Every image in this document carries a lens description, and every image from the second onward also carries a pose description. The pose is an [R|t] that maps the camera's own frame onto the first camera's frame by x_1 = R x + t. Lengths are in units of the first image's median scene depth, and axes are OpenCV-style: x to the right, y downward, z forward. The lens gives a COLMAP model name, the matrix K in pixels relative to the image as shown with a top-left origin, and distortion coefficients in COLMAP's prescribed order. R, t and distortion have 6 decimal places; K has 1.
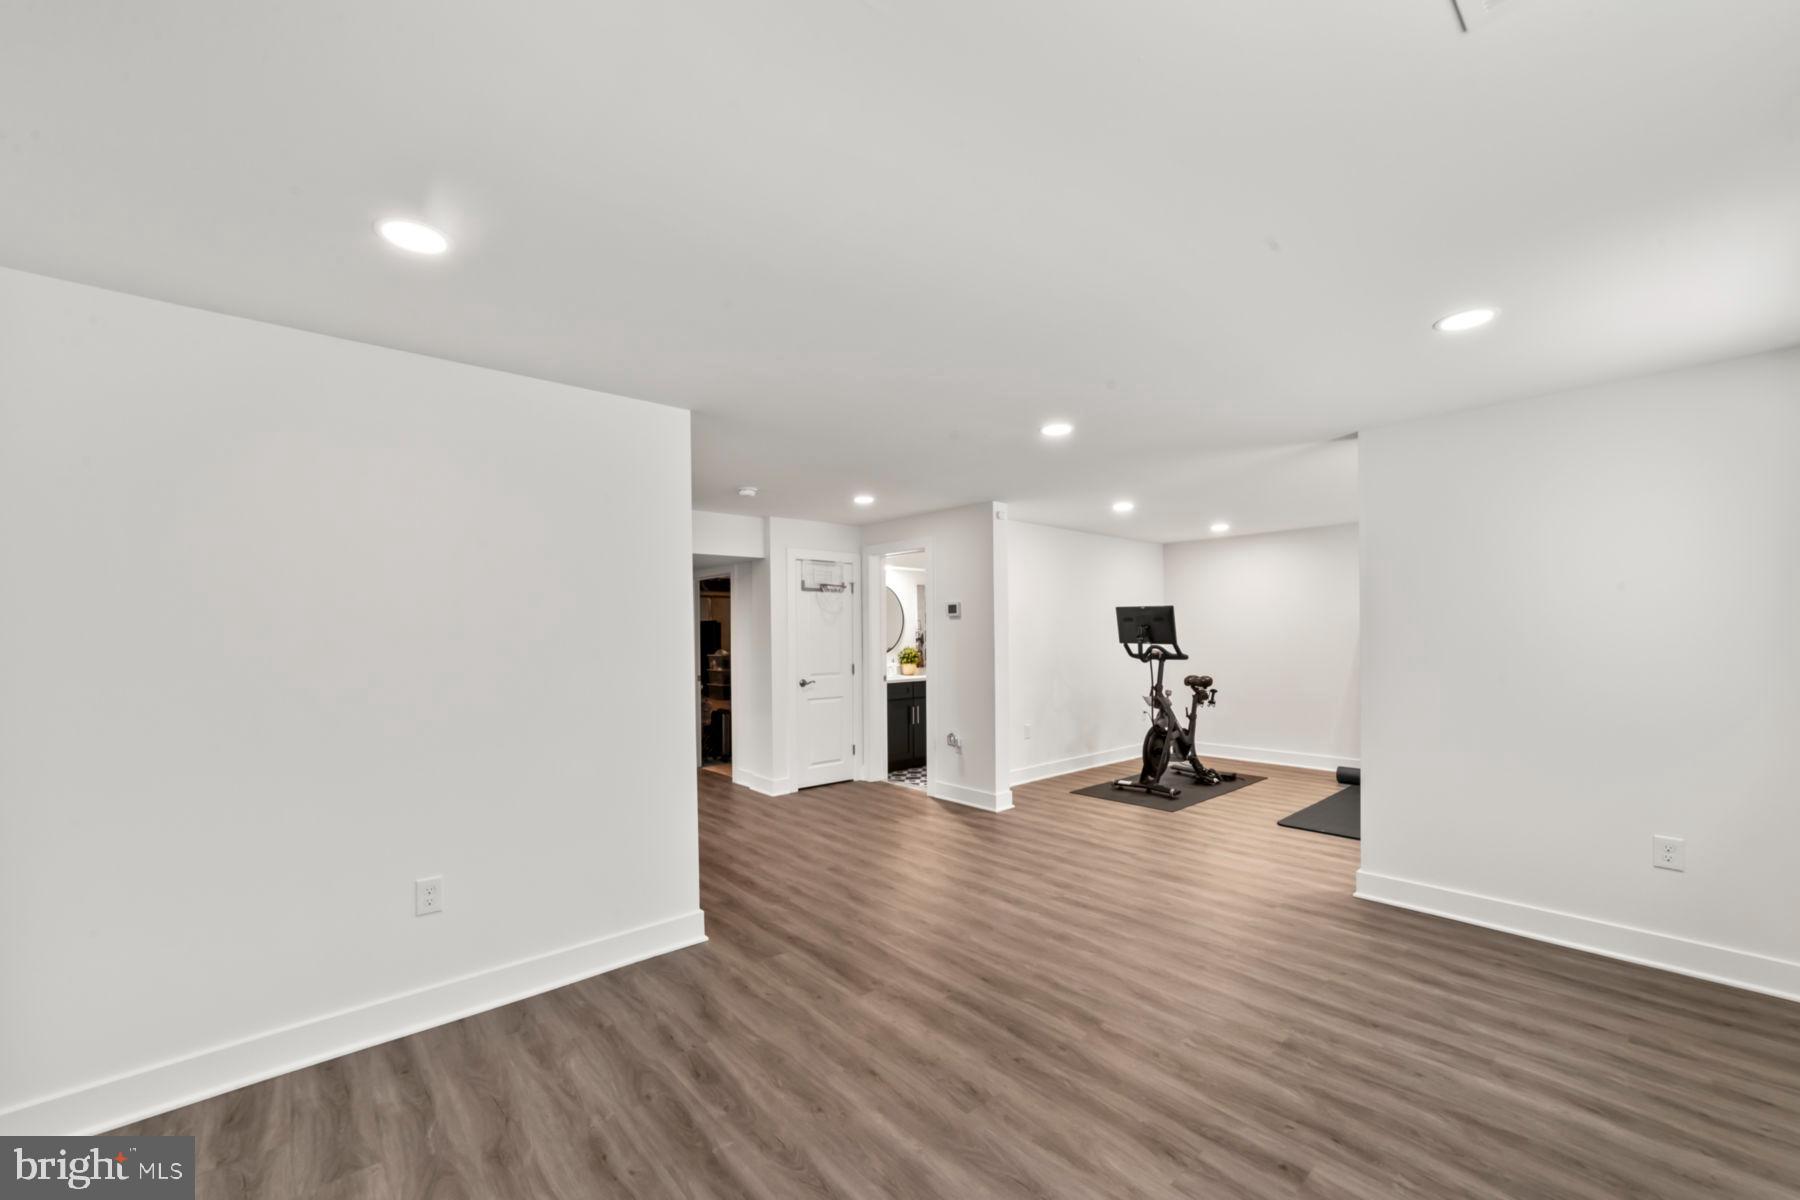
lens RADIAL K [[688.7, 0, 898.9], [0, 688.7, 608.7], [0, 0, 1]] dist [-0.002098, 0.000189]
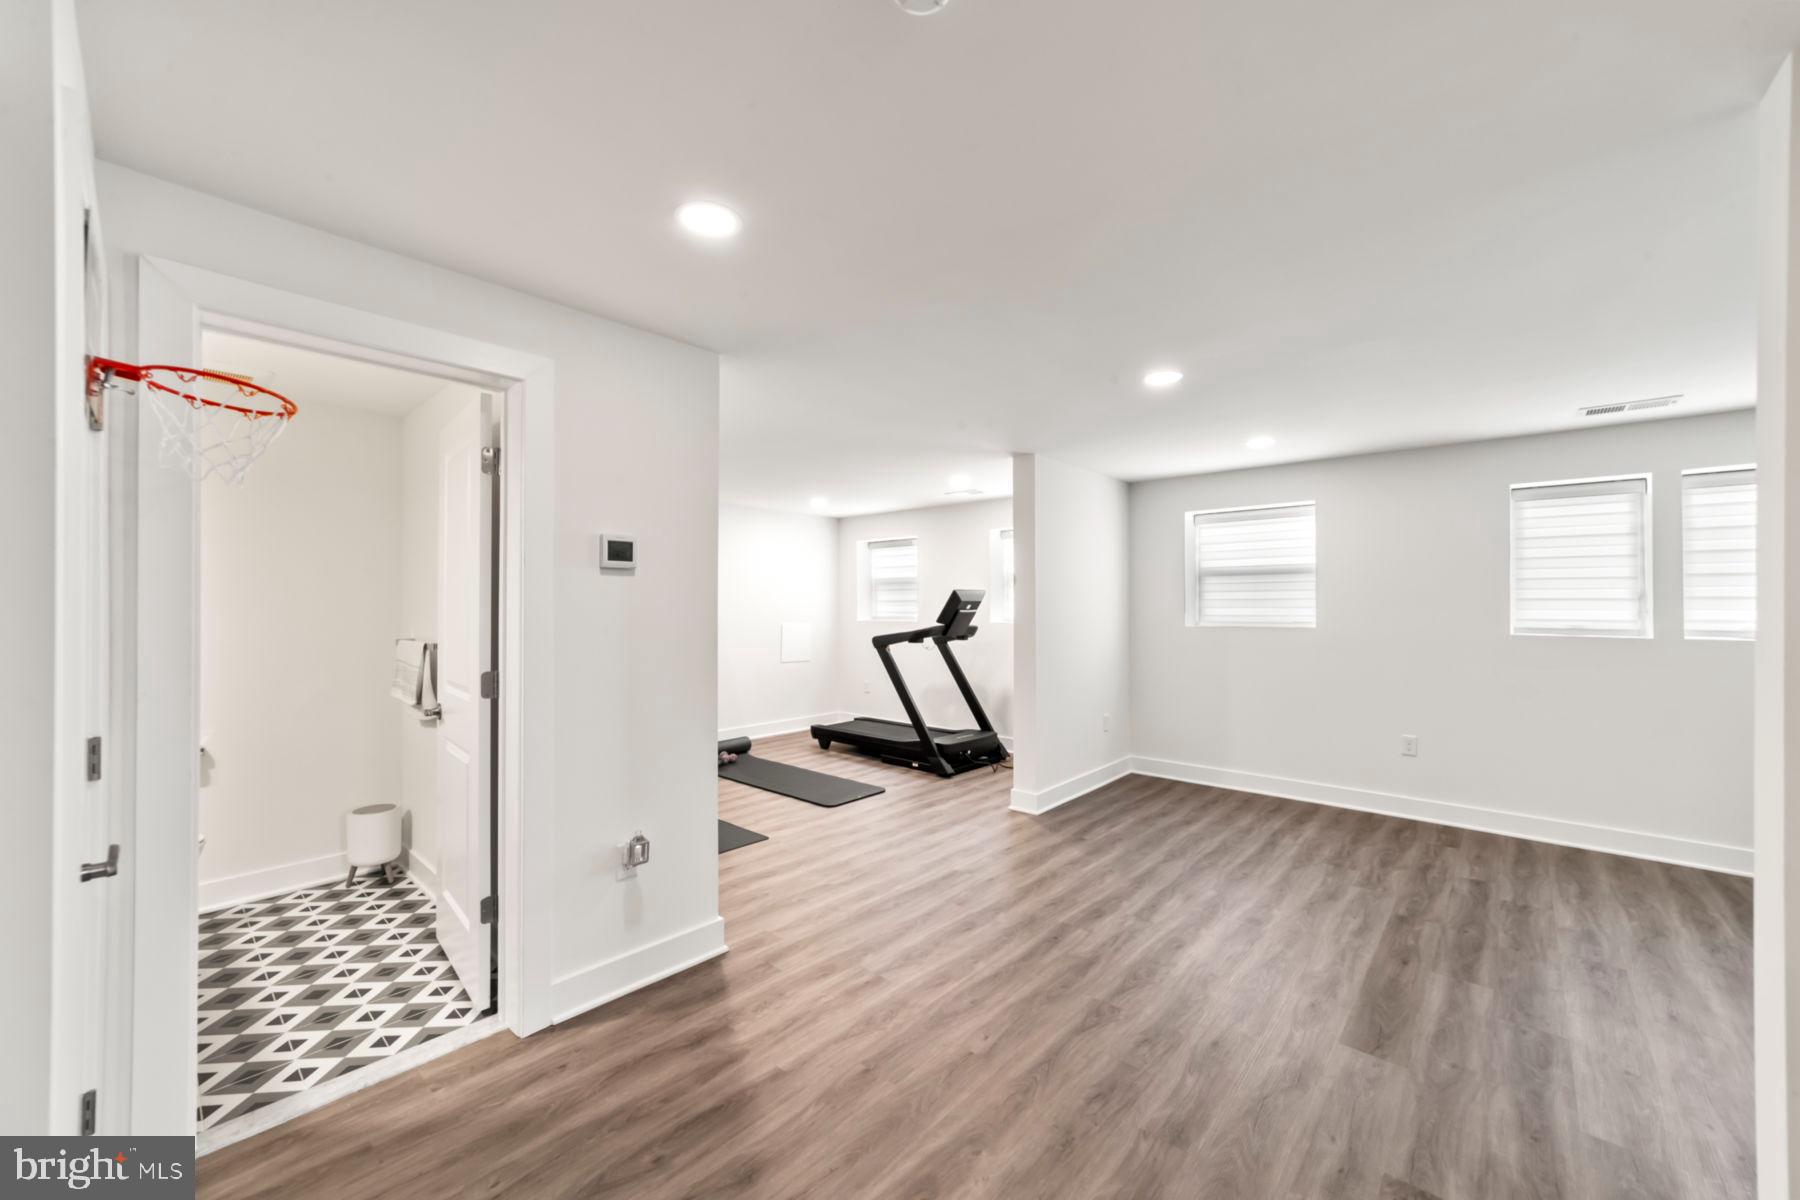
lens RADIAL K [[688.7, 0, 888.1], [0, 688.7, 608.2], [0, 0, 1]] dist [-0.002098, 0.000189]
pose [[-0.107574, 0.007171, 0.994171, -0.598330], [-0.037495, 0.999233, -0.011264, 0.055038], [-0.993490, -0.038488, -0.107223, 1.433481]]
